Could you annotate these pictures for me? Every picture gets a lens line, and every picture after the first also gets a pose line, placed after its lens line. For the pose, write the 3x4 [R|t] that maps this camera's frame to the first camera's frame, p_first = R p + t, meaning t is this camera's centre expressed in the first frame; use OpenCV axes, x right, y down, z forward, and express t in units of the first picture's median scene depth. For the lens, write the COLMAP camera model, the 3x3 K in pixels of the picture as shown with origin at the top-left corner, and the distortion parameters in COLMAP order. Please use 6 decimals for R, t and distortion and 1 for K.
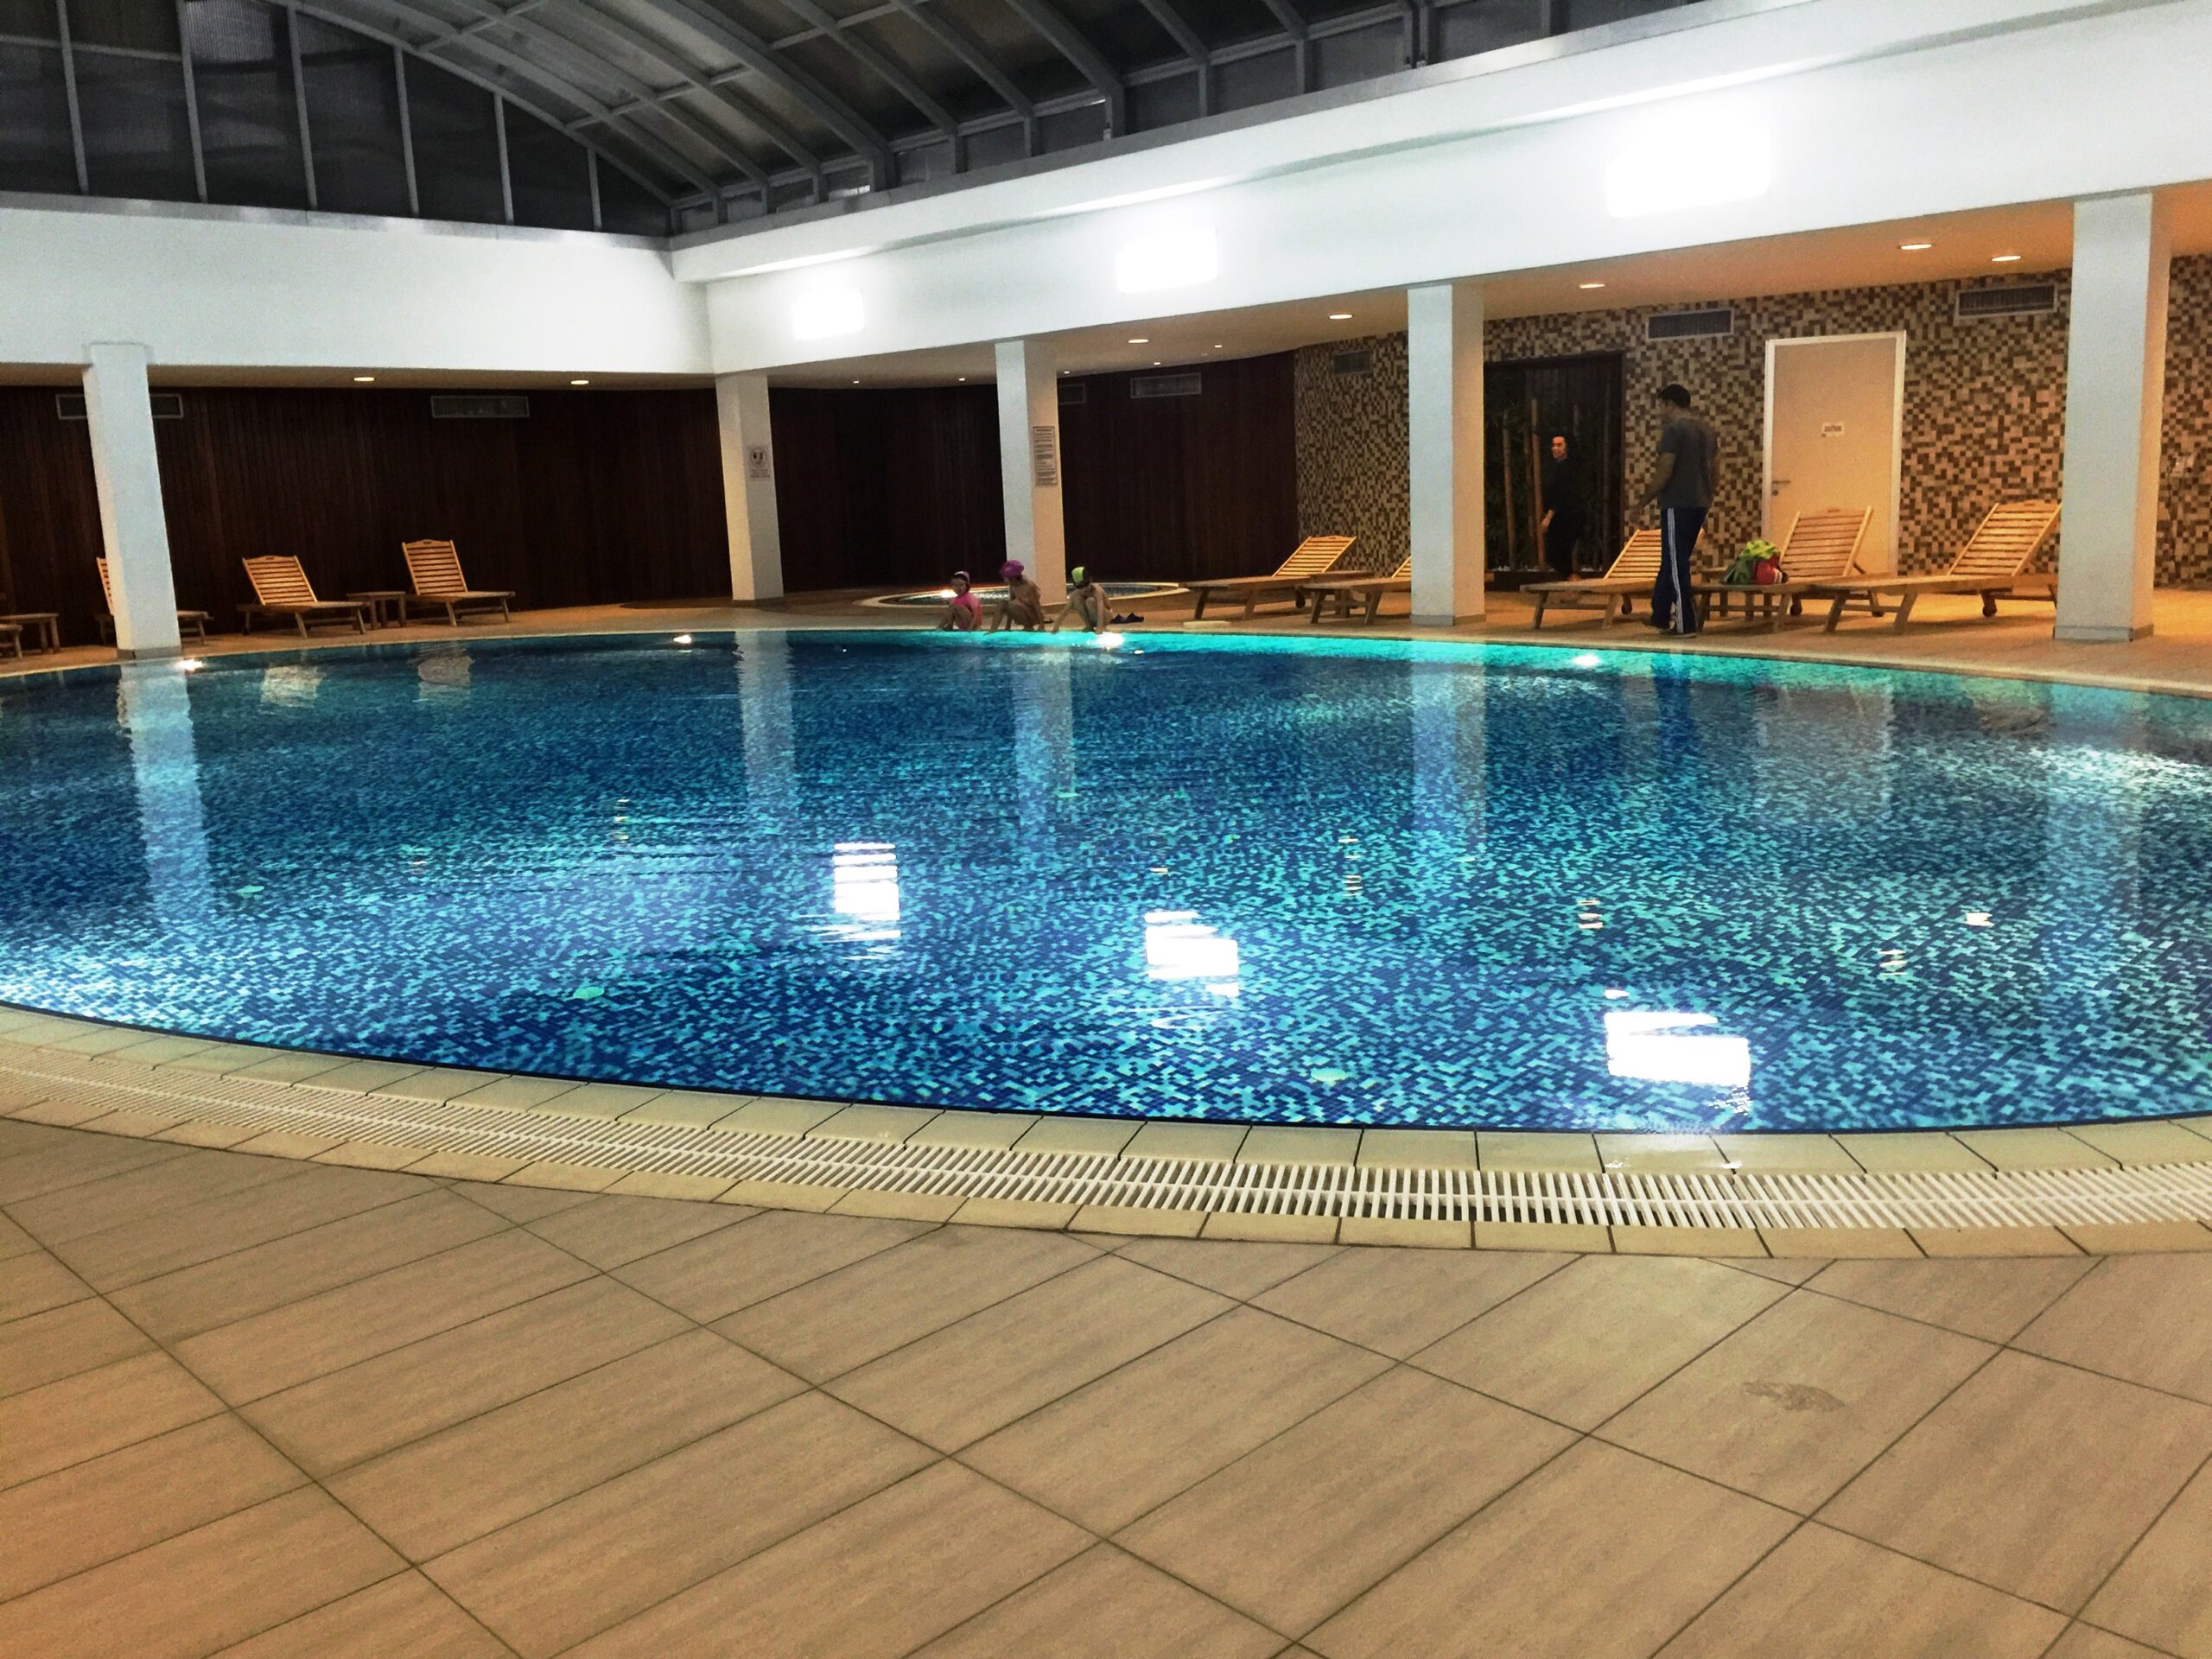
lens RADIAL K [[1898.7, 0, 1098.8], [0, 1898.7, 837.2], [0, 0, 1]] dist [0.094716, -0.103647]
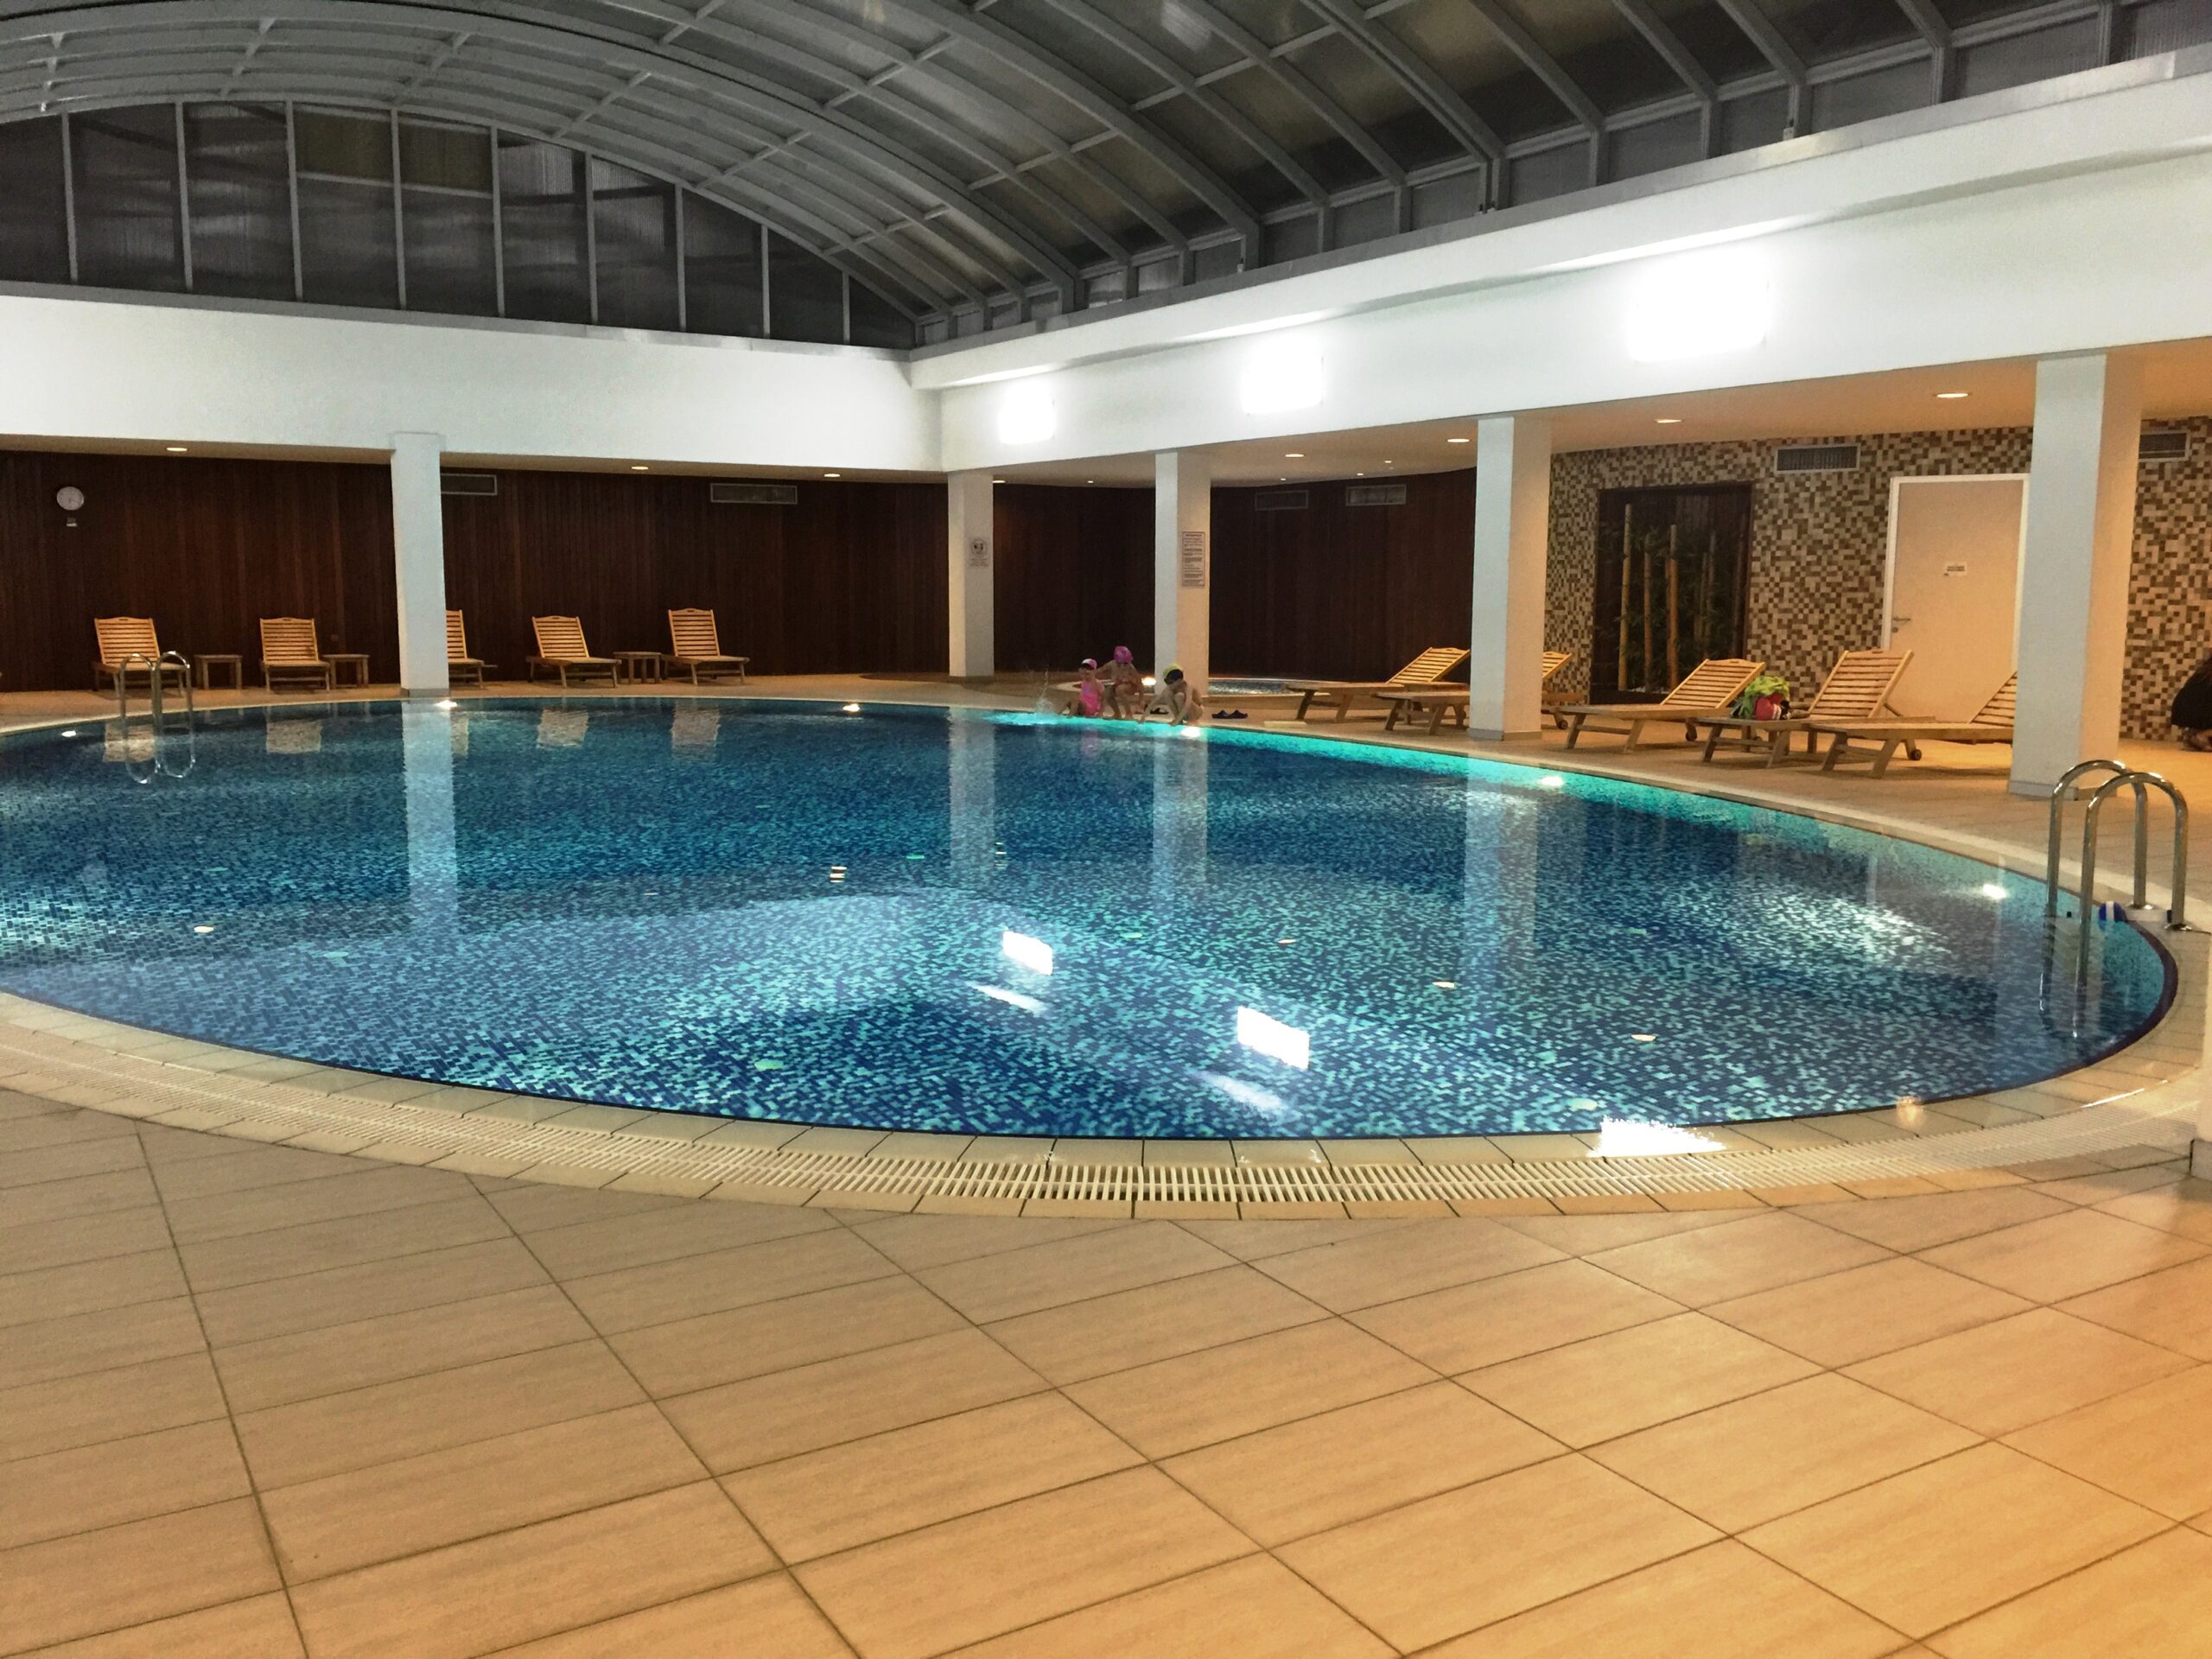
lens RADIAL K [[1898.7, 0, 1073.8], [0, 1898.7, 857.9], [0, 0, 1]] dist [0.094716, -0.103647]
pose [[0.970856, 0.080660, -0.225683, 0.170584], [-0.088437, 0.995779, -0.024548, -0.000619], [0.222750, 0.043791, 0.973892, -0.053008]]
